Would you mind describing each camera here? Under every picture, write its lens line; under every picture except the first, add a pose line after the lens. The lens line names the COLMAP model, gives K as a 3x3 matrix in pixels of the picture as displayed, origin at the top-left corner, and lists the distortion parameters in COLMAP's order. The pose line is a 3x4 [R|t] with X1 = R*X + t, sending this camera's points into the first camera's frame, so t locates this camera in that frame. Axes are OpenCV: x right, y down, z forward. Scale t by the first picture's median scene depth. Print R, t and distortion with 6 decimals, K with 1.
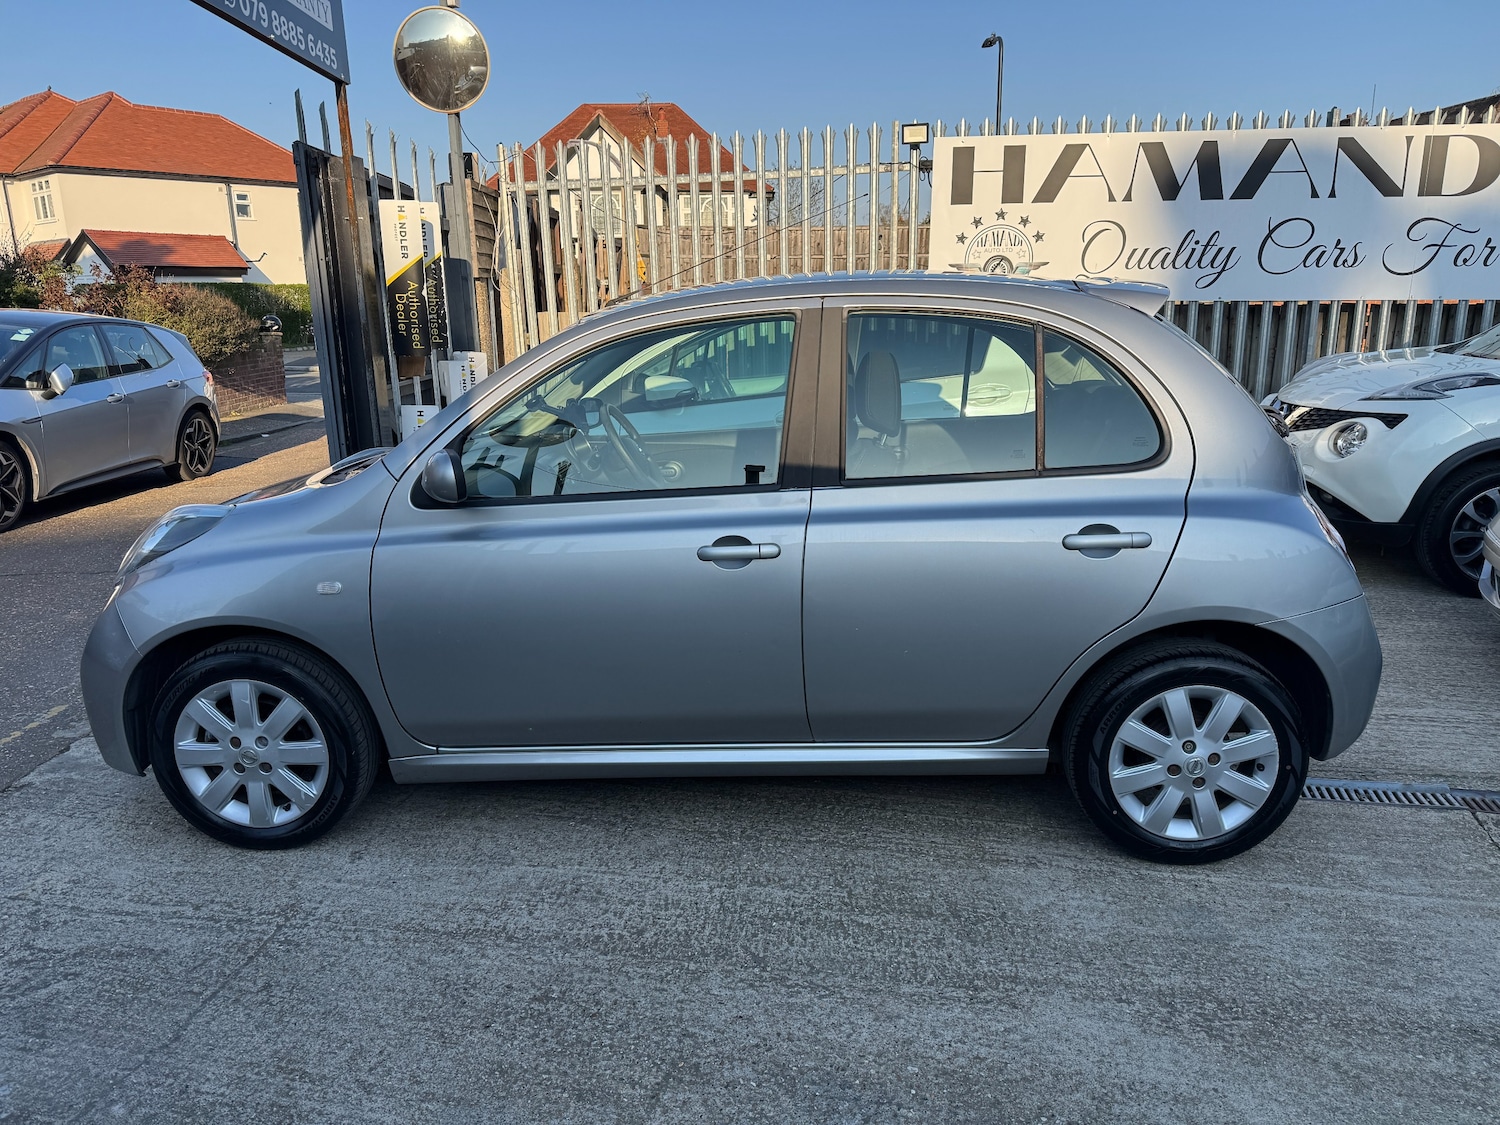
lens RADIAL K [[1060.0, 0, 745.0], [0, 1060.0, 562.3], [0, 0, 1]] dist [0.011480, -0.016785]
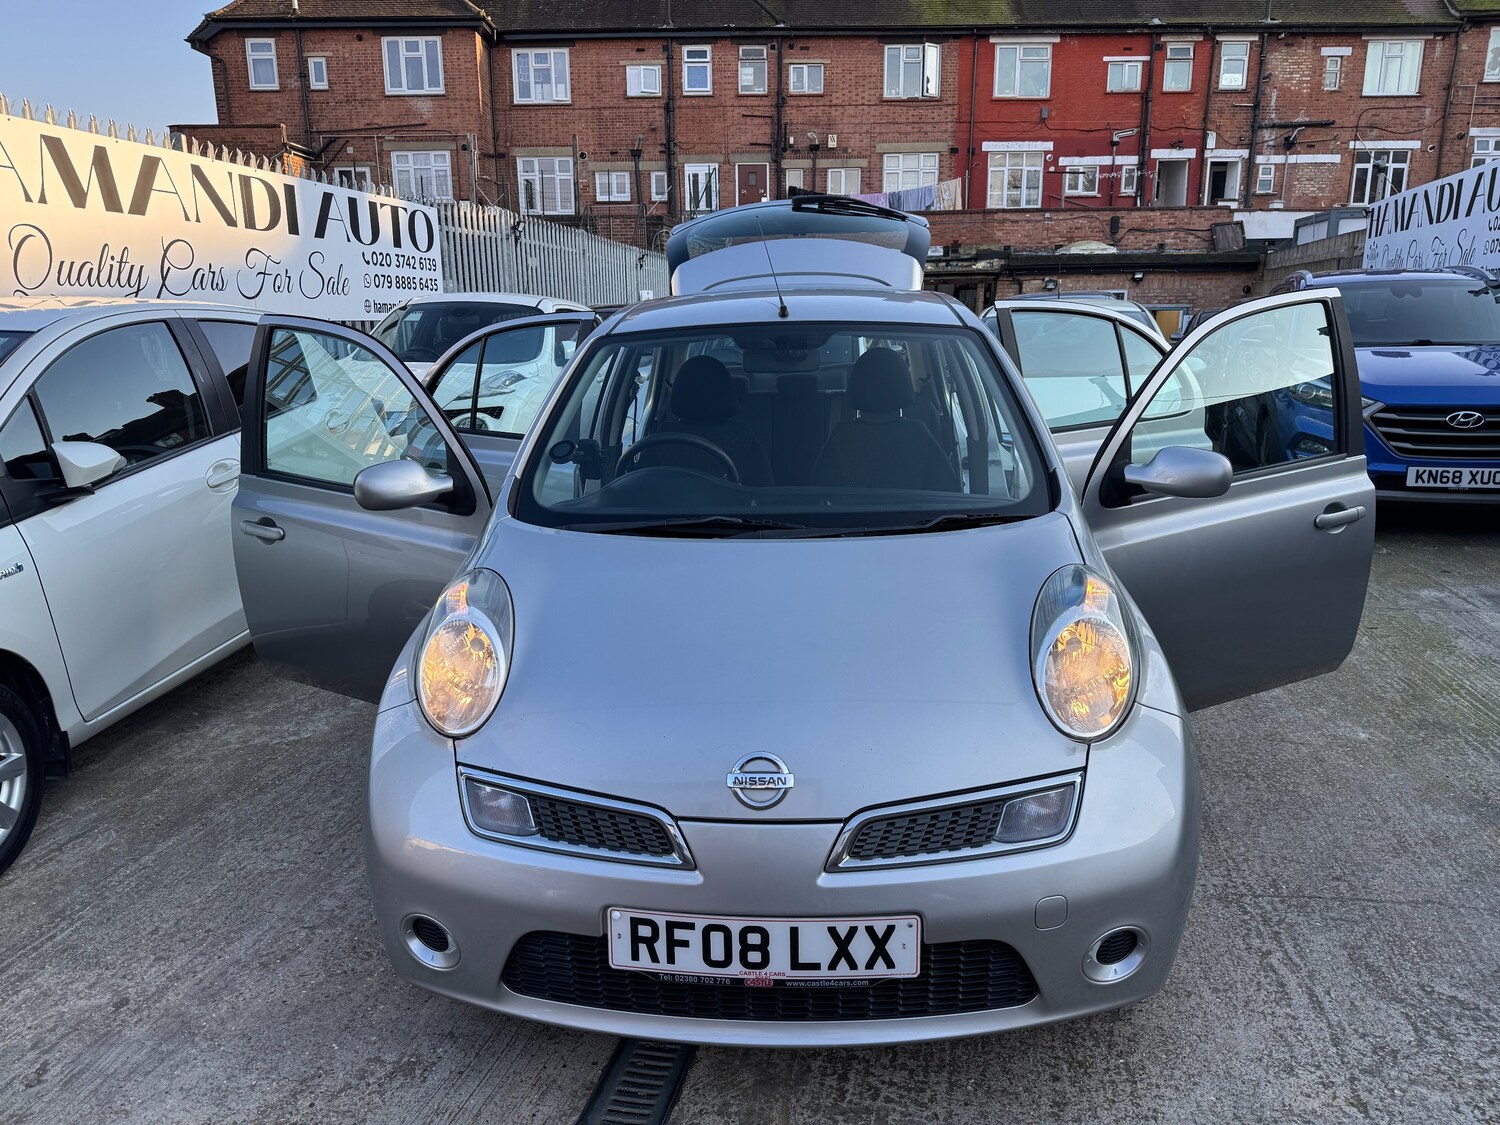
lens RADIAL K [[1062.6, 0, 749.1], [0, 1062.6, 565.1], [0, 0, 1]] dist [0.008394, -0.014347]
pose [[0.012715, -0.220477, 0.975309, -0.508406], [0.247513, 0.945728, 0.210563, -0.113171], [-0.968801, 0.238724, 0.066596, 0.487356]]
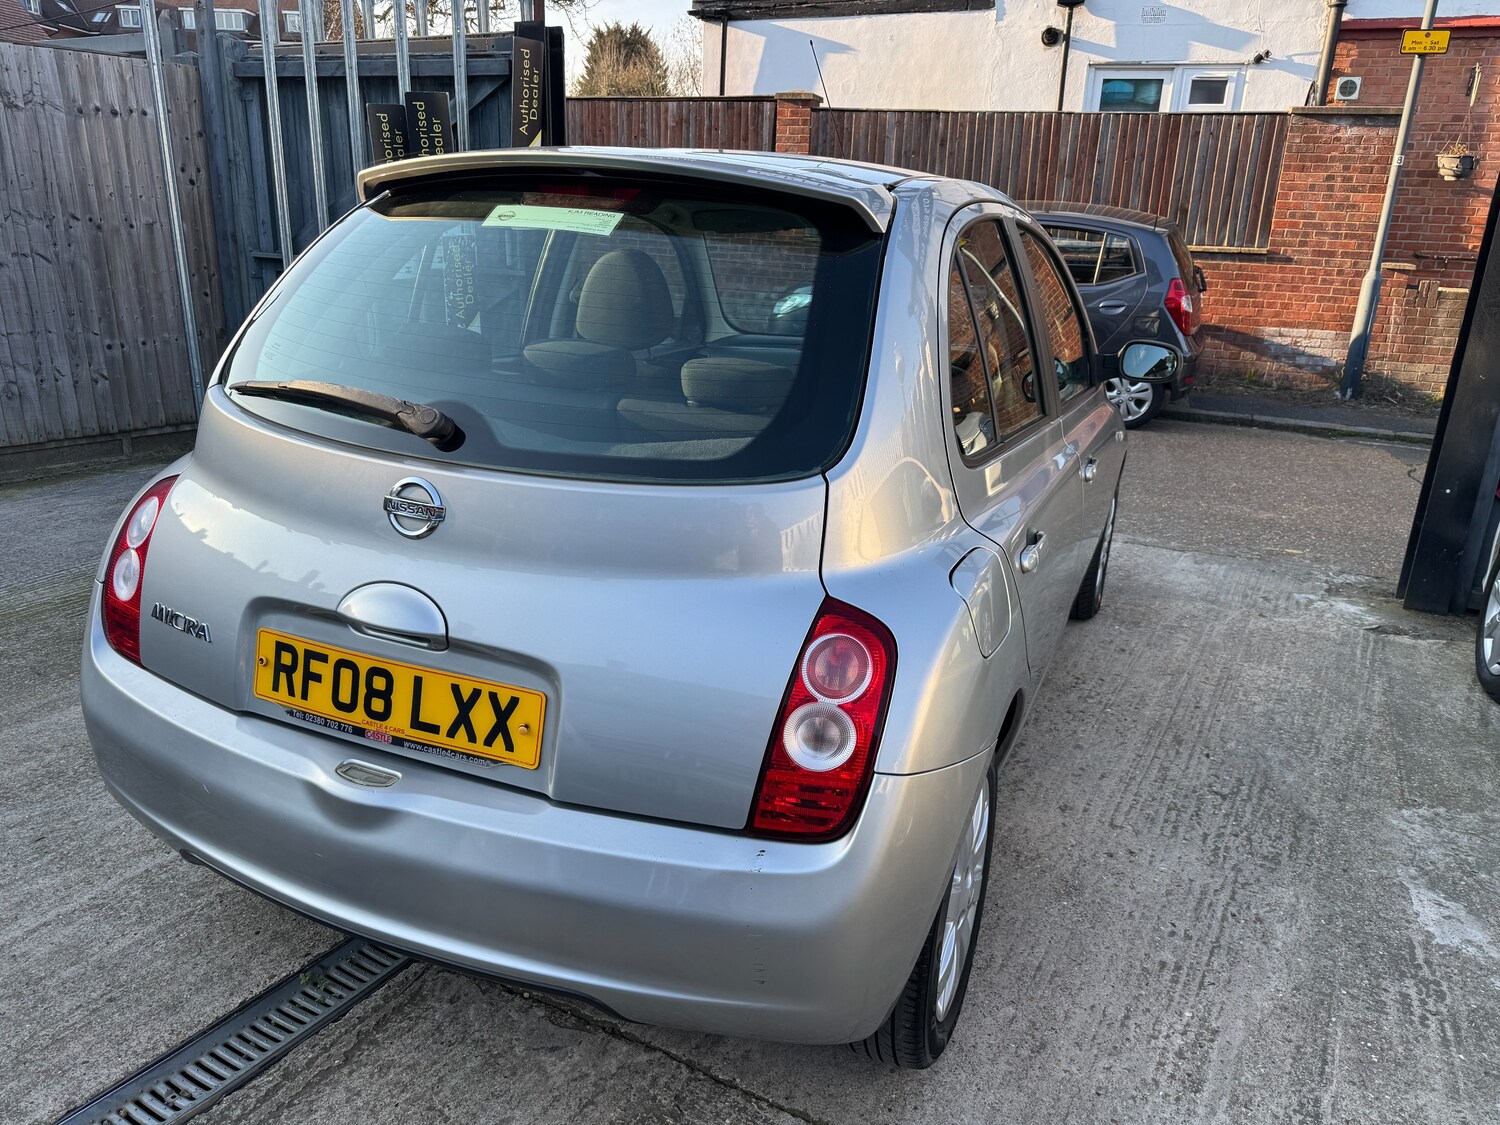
lens RADIAL K [[1062.6, 0, 749.1], [0, 1062.6, 565.1], [0, 0, 1]] dist [0.008394, -0.014347]
pose [[-0.339173, 0.294791, -0.893342, 0.419340], [-0.254756, 0.885365, 0.388881, -0.147346], [0.905572, 0.359482, -0.225192, 0.596455]]
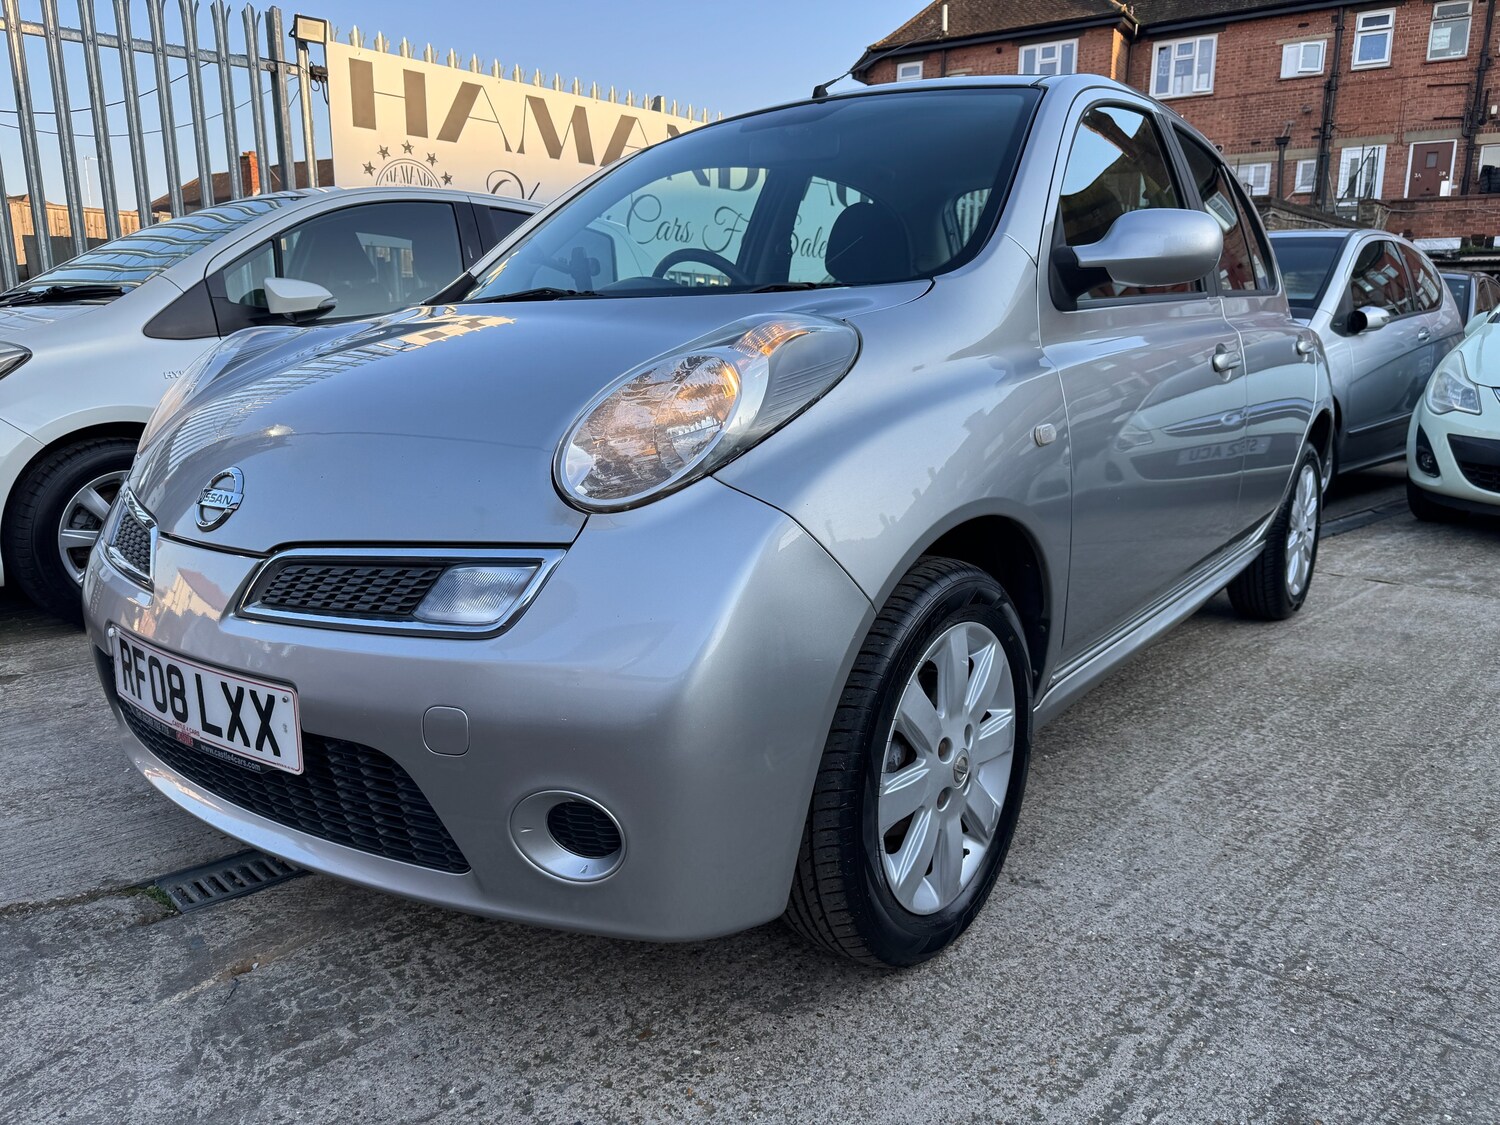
lens RADIAL K [[1071.4, 0, 757.6], [0, 1071.4, 565.6], [0, 0, 1]] dist [-0.004204, -0.003903]
pose [[0.559081, -0.157348, 0.814046, -0.382498], [0.187283, 0.980418, 0.060882, 0.011544], [-0.807684, 0.118419, 0.577601, 0.306721]]
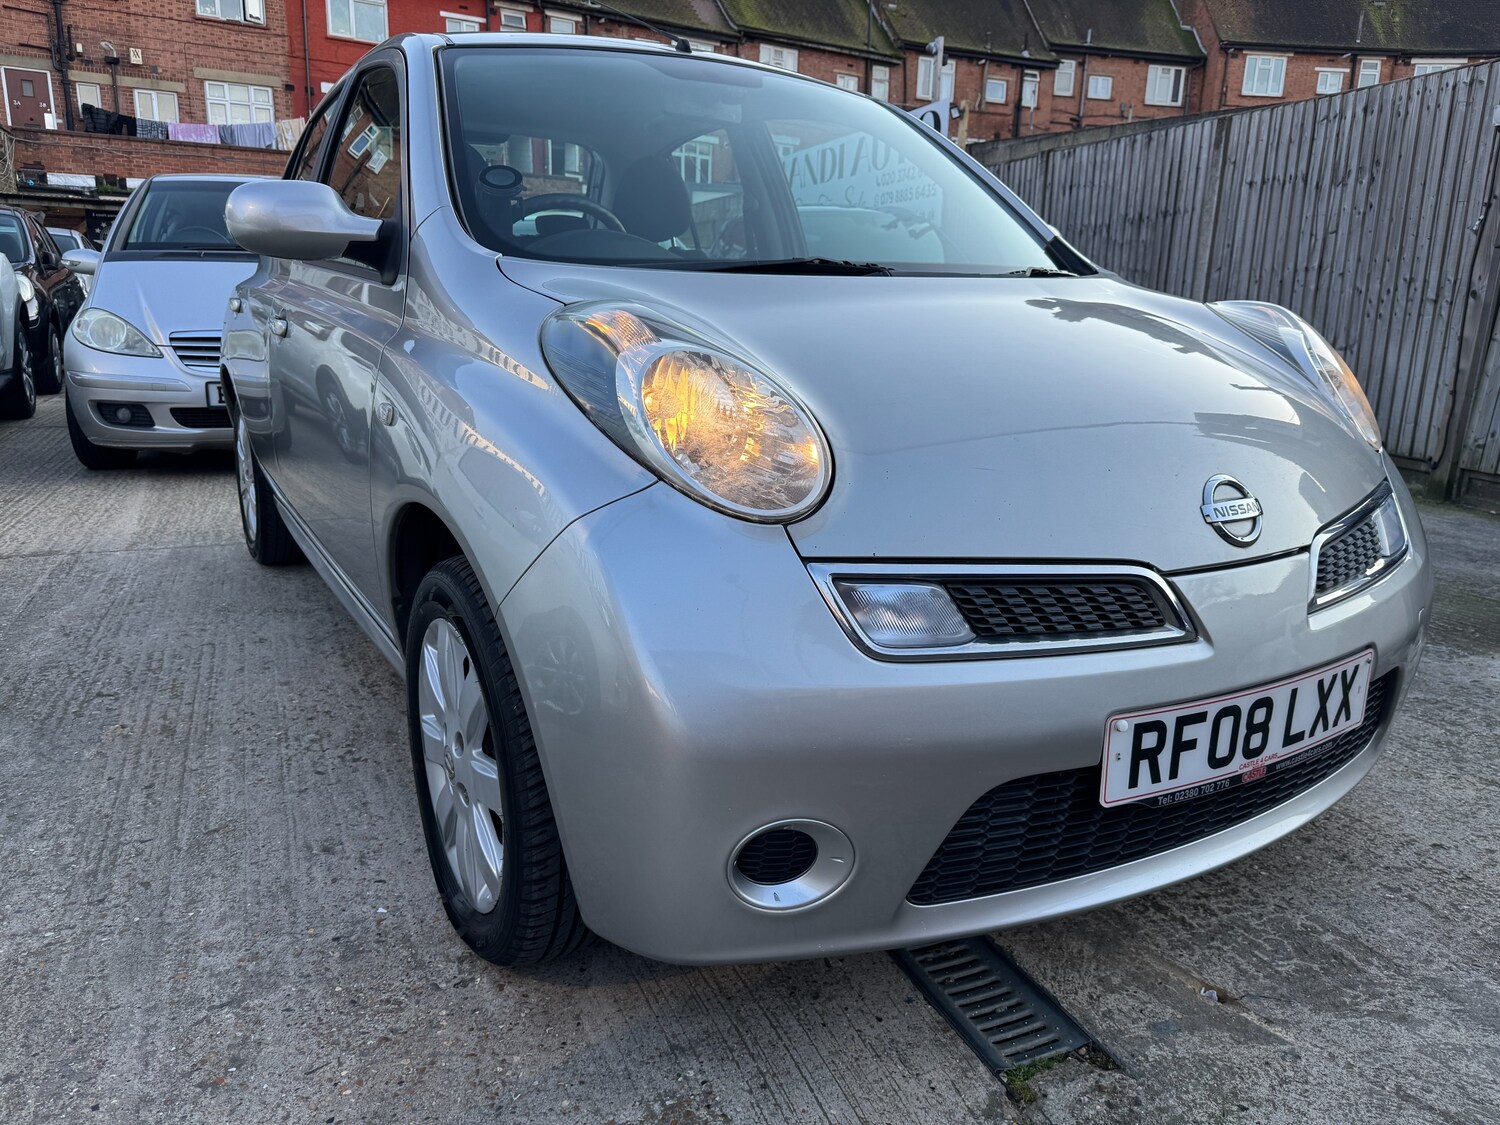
lens RADIAL K [[1070.2, 0, 746.5], [0, 1070.2, 565.4], [0, 0, 1]] dist [-0.004365, -0.002926]
pose [[-0.559832, -0.204360, 0.803010, -0.375515], [0.179889, 0.916021, 0.358533, -0.085180], [-0.808844, 0.345171, -0.476056, 0.681057]]
